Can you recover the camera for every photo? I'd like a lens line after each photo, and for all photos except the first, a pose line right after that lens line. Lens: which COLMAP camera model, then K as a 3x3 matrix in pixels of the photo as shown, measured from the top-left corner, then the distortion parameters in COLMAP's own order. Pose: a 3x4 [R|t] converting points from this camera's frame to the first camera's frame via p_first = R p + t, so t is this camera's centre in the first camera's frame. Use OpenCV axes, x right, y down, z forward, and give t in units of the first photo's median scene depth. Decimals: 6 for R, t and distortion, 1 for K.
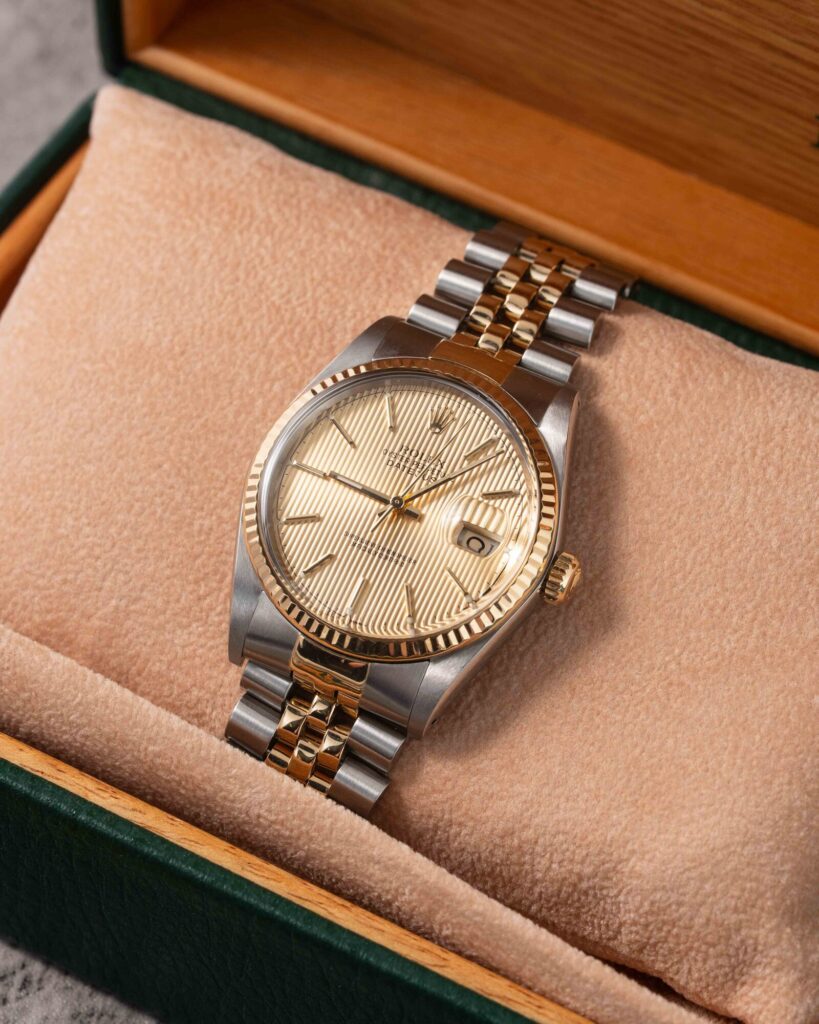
lens RADIAL K [[3763.8, 0, 409.5], [0, 3763.8, 512.0], [0, 0, 1]] dist [-0.181541, 3.078650]
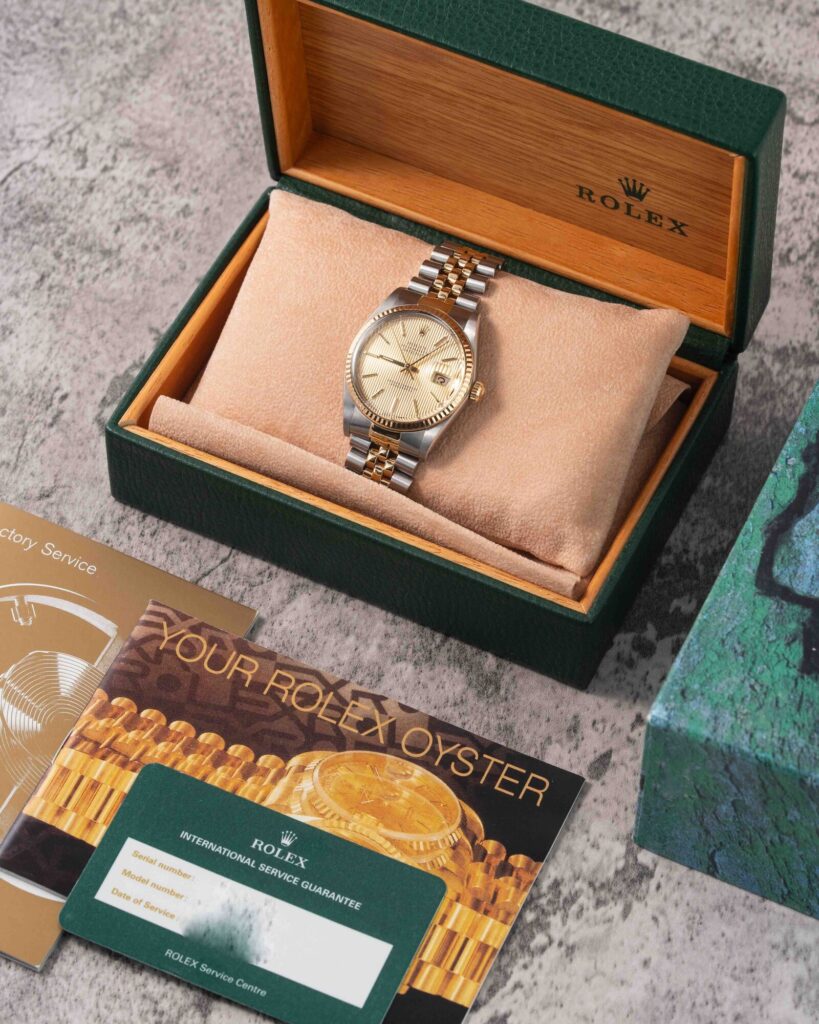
lens RADIAL K [[3763.8, 0, 409.5], [0, 3763.8, 512.0], [0, 0, 1]] dist [-0.181541, 3.078650]
pose [[0.996444, -0.071359, -0.044812, 0.099795], [0.074607, 0.994346, 0.075564, -0.091920], [0.039167, -0.078638, 0.996134, -1.429558]]
